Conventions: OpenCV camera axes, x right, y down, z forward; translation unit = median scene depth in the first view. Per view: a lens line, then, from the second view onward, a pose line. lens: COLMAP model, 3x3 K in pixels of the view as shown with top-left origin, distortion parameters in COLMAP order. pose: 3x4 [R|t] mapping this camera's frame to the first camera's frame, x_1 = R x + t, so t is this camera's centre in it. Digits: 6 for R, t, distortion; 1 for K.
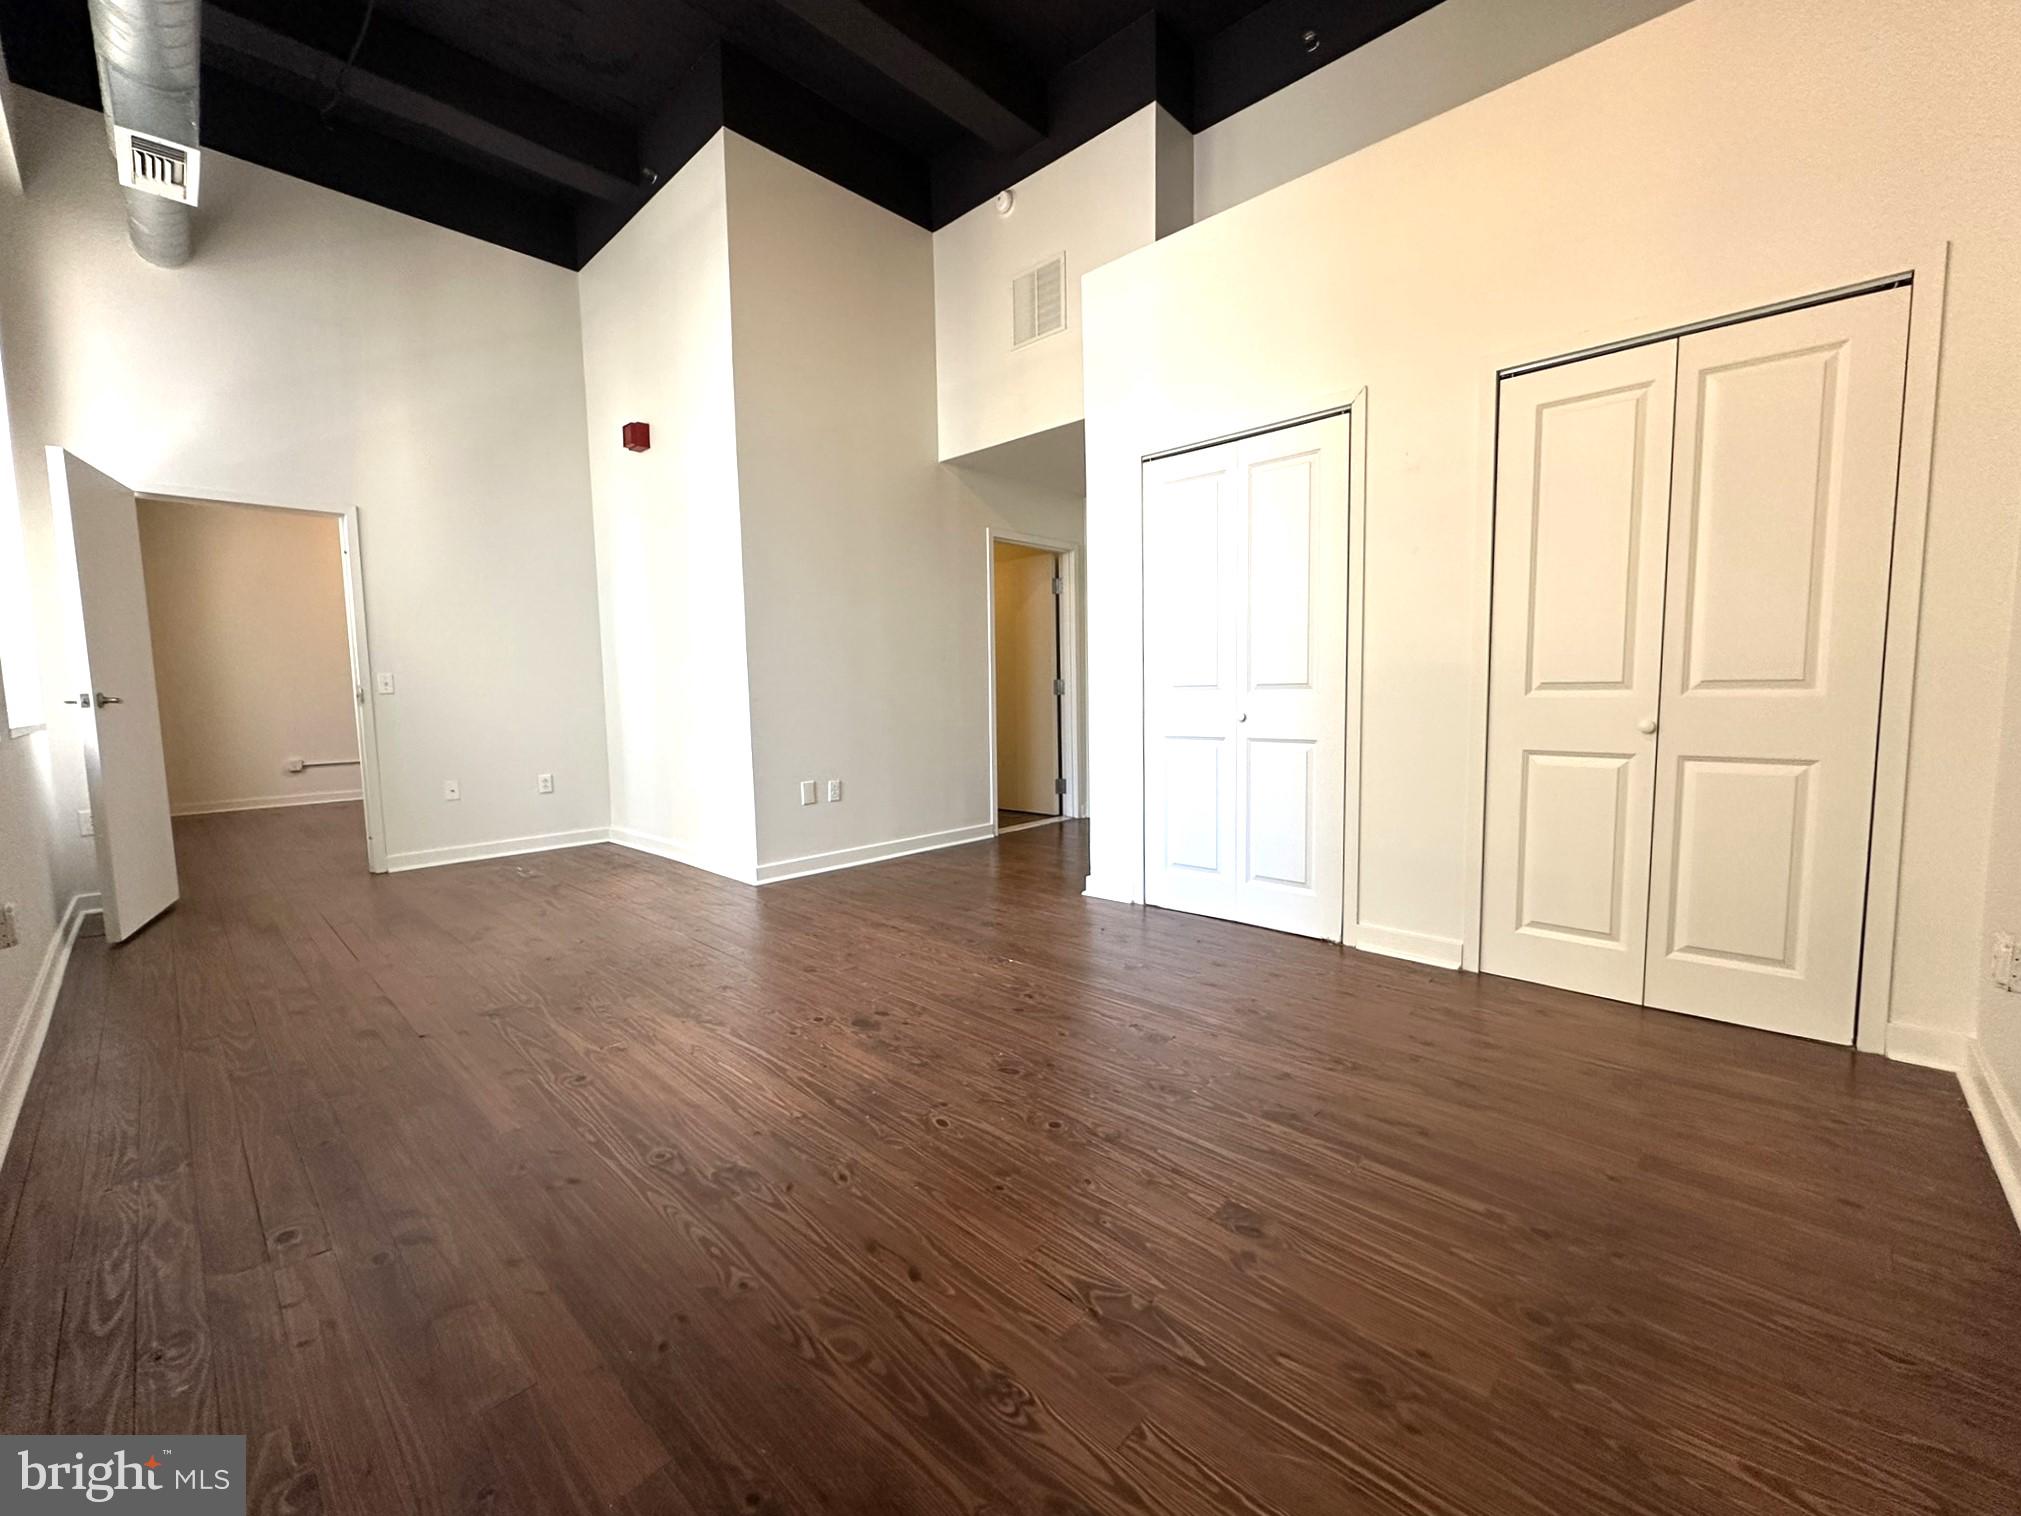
lens RADIAL K [[816.0, 0, 1010.4], [0, 816.0, 757.5], [0, 0, 1]] dist [0.000989, 0.000125]
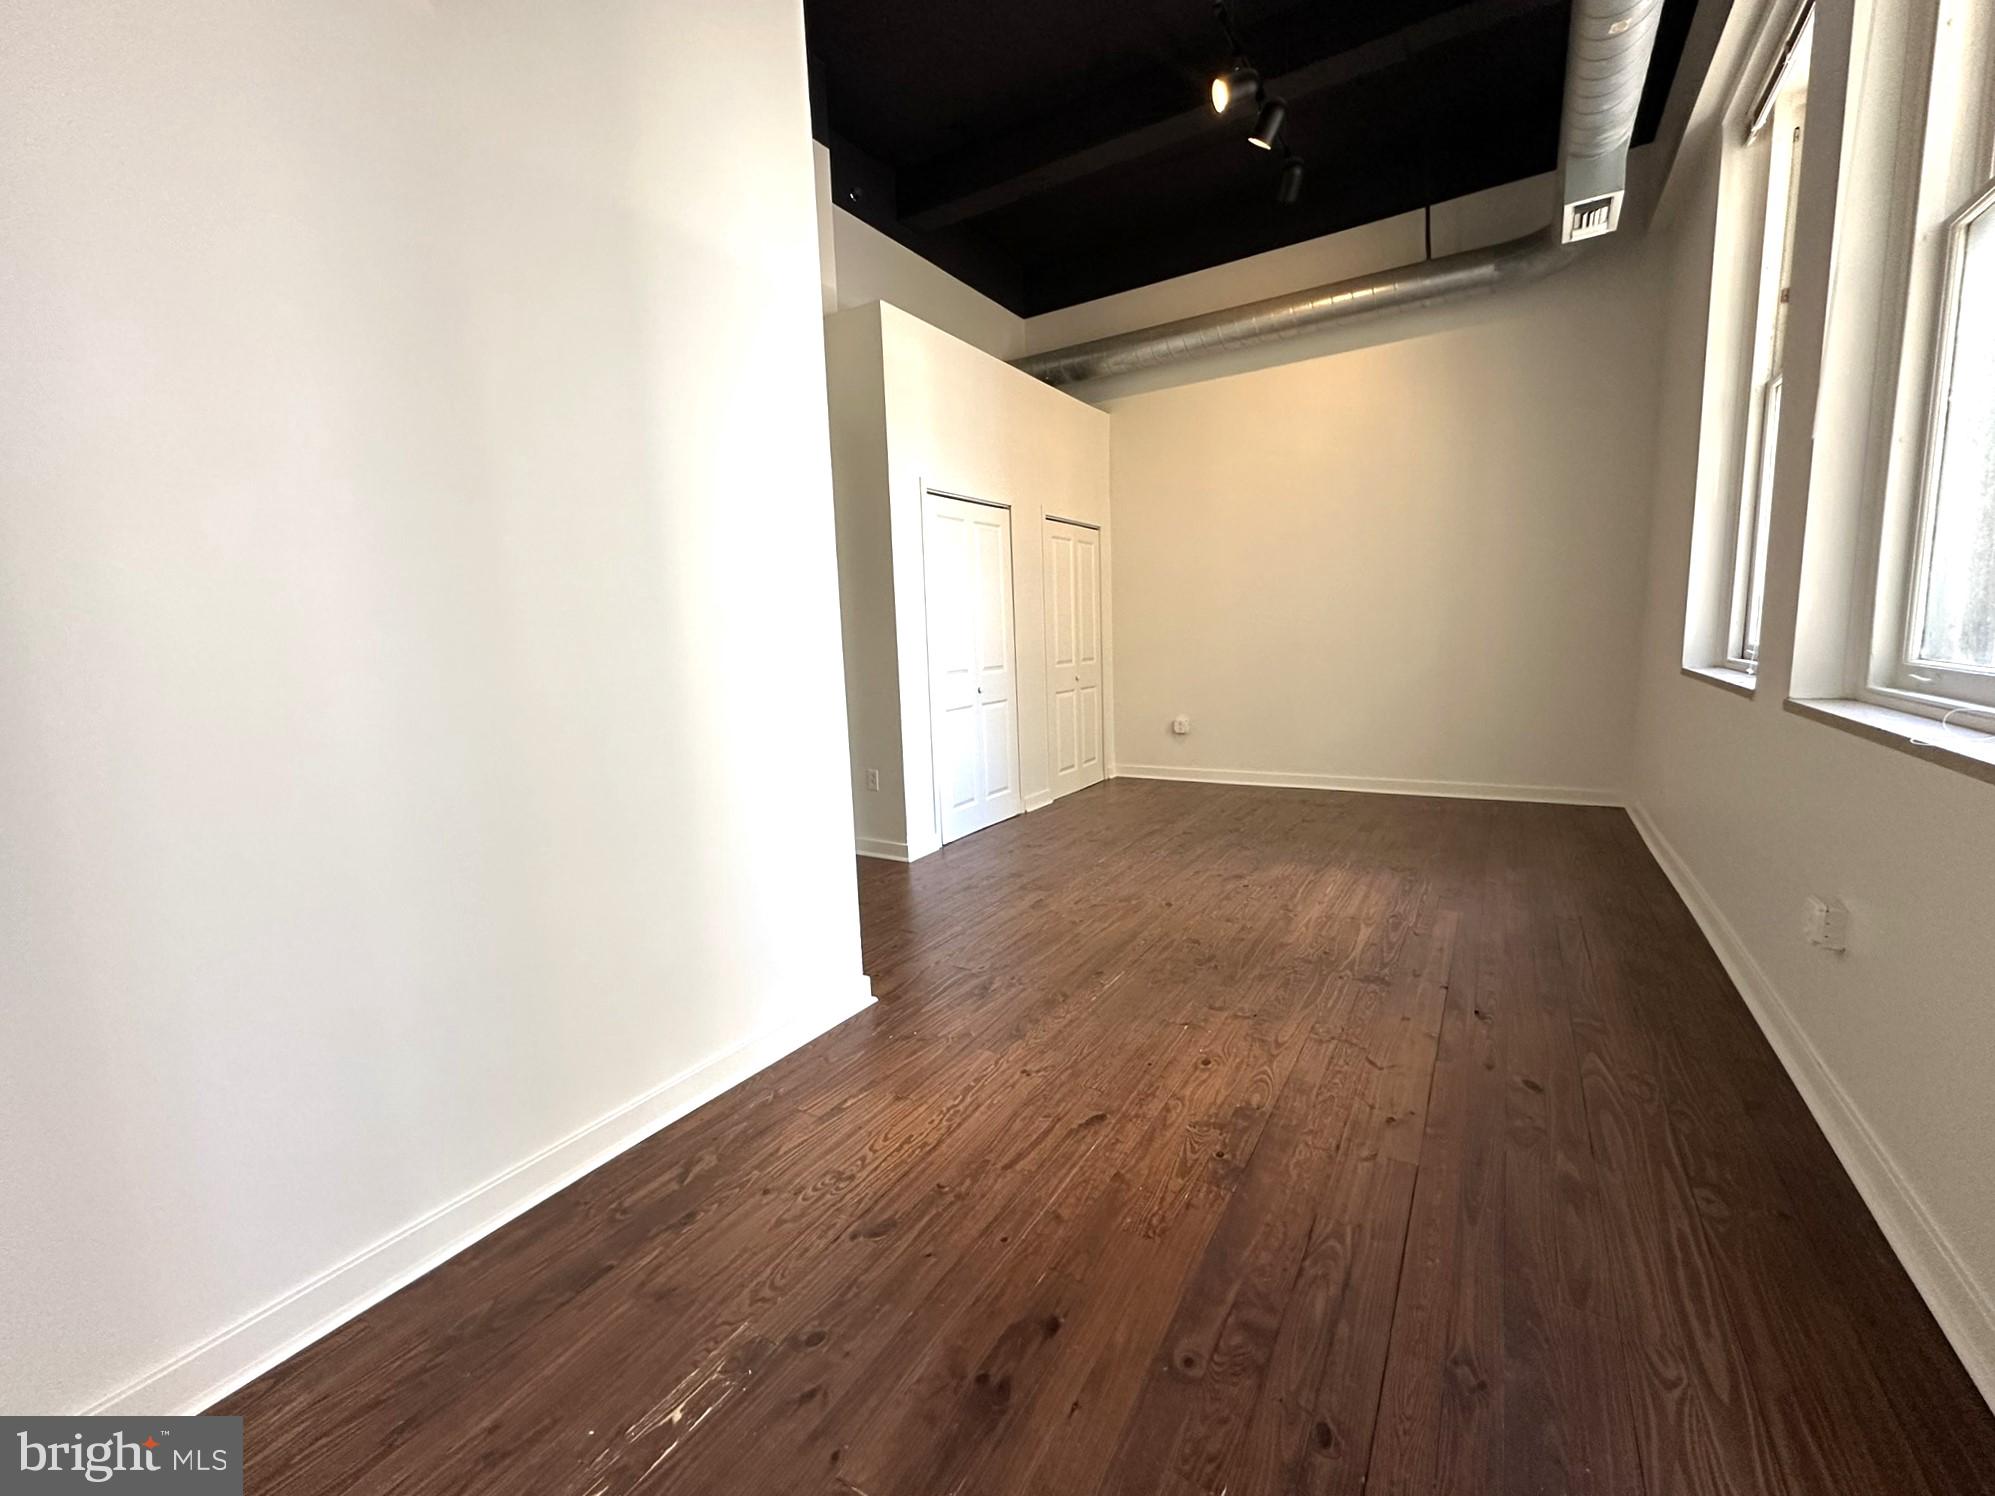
lens RADIAL K [[815.1, 0, 996.0], [0, 815.1, 749.5], [0, 0, 1]] dist [-0.010692, 0.000243]
pose [[-0.202383, -0.106440, 0.973505, -1.534827], [0.126542, 0.982900, 0.133774, -0.179152], [-0.971096, 0.150263, -0.185453, 1.646674]]
